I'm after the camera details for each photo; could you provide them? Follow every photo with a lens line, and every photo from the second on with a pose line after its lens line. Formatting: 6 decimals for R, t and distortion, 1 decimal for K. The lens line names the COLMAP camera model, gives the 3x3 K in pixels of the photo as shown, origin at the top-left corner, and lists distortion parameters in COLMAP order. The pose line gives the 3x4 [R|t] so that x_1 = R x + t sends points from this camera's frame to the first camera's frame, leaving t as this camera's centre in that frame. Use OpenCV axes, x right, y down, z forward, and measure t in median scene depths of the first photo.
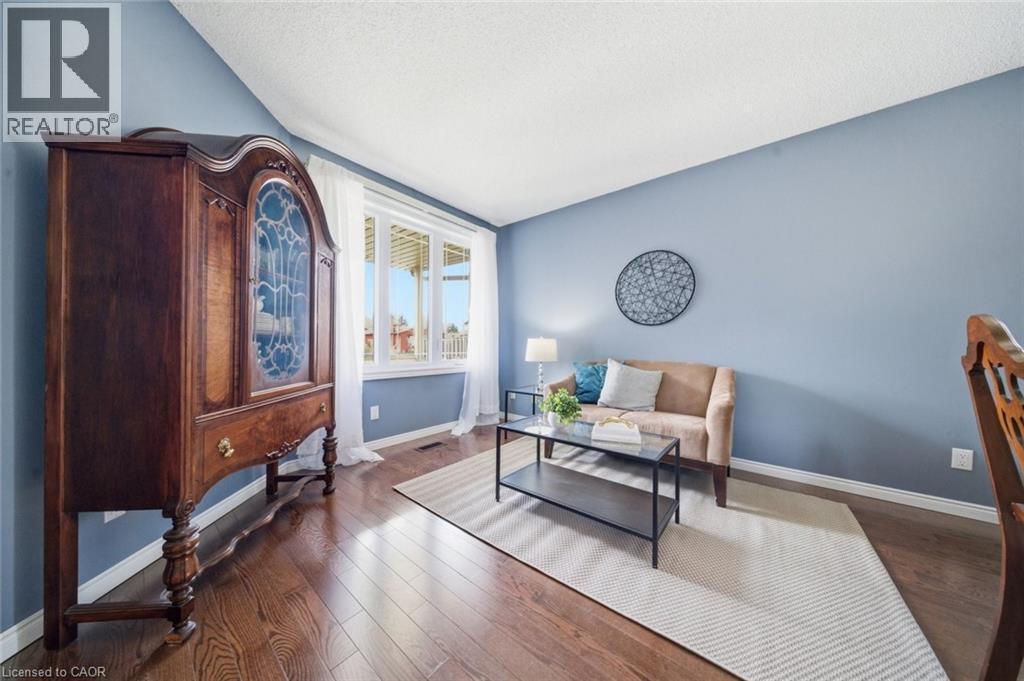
lens RADIAL K [[312.0, 0, 509.2], [0, 312.0, 346.8], [0, 0, 1]] dist [0.000260, -0.000004]
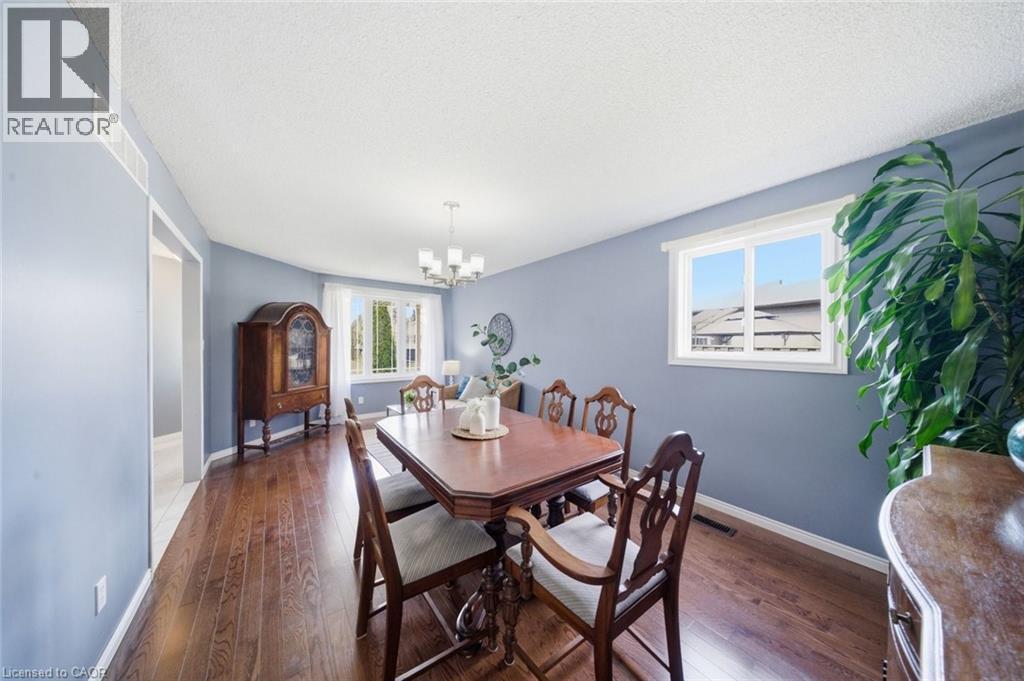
lens RADIAL K [[312.0, 0, 513.1], [0, 312.0, 342.3], [0, 0, 1]] dist [0.000260, -0.000004]
pose [[0.973161, -0.007621, -0.229999, 1.676846], [0.004692, 0.999901, -0.013283, -0.217352], [0.230077, 0.011847, 0.973100, -1.224102]]
